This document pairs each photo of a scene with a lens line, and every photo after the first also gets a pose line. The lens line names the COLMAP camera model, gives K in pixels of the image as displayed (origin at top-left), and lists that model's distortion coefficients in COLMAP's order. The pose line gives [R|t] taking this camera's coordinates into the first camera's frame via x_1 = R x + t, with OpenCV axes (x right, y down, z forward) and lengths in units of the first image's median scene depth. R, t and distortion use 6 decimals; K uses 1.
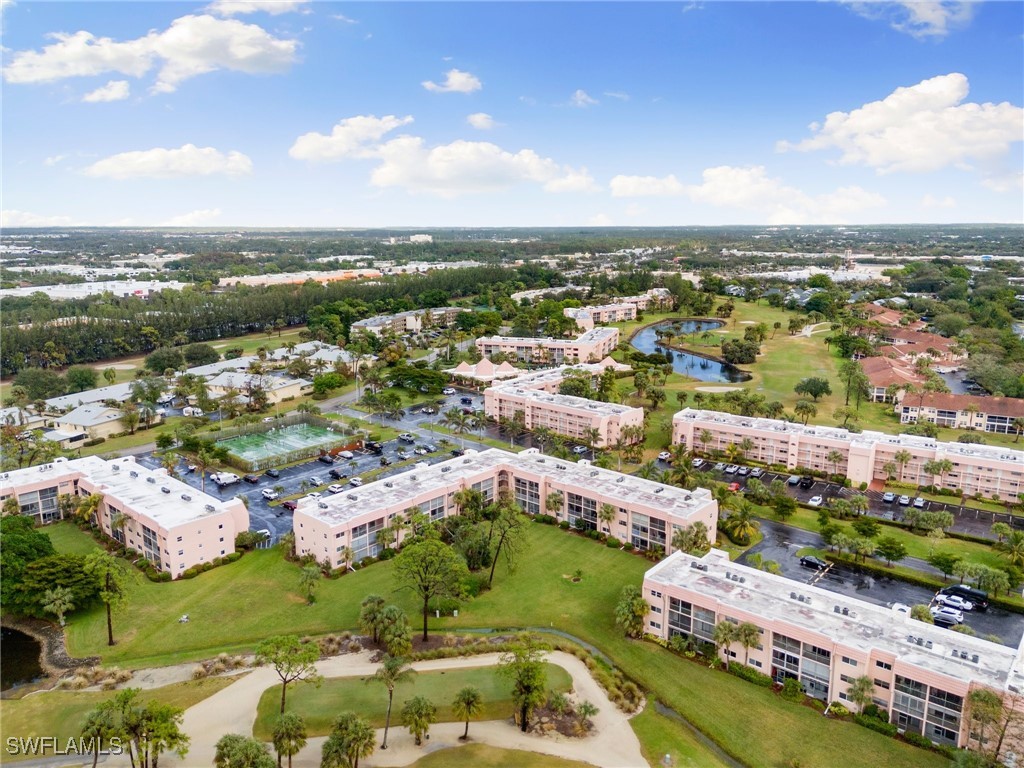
lens RADIAL K [[755.3, 0, 509.4], [0, 755.3, 384.6], [0, 0, 1]] dist [0.097047, -0.100595]
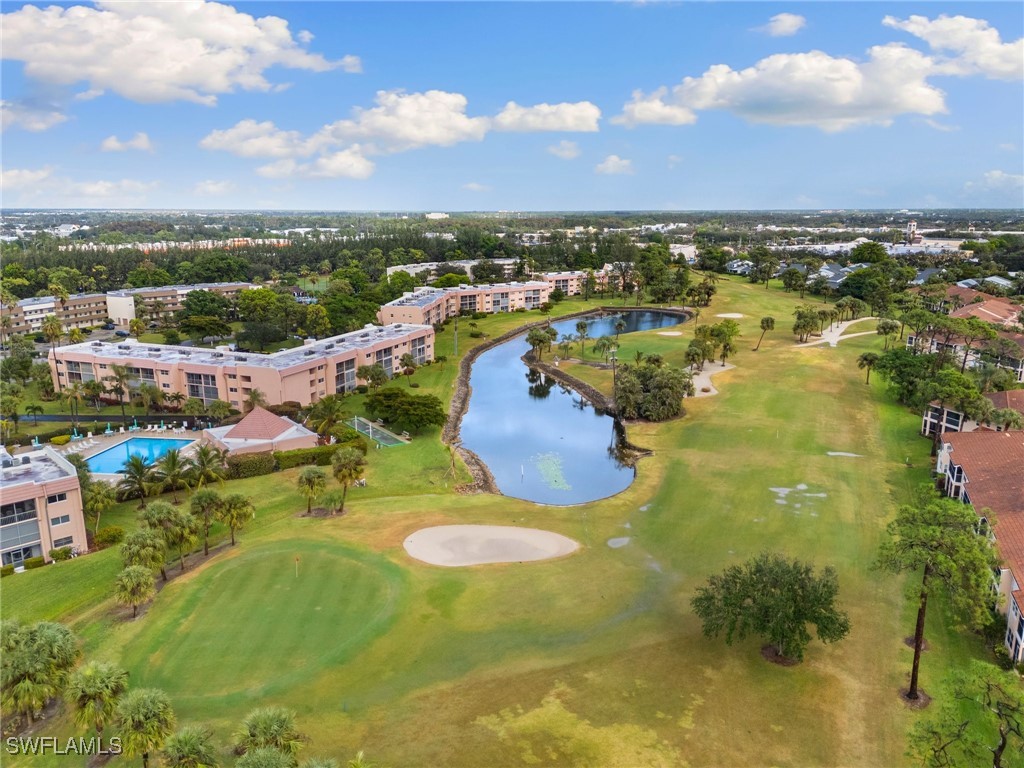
lens RADIAL K [[755.3, 0, 509.4], [0, 755.3, 384.6], [0, 0, 1]] dist [0.097047, -0.100595]
pose [[0.998019, 0.017930, -0.060306, 0.200981], [-0.016839, 0.999686, 0.018548, -0.041613], [0.060620, -0.017496, 0.998008, 0.462001]]
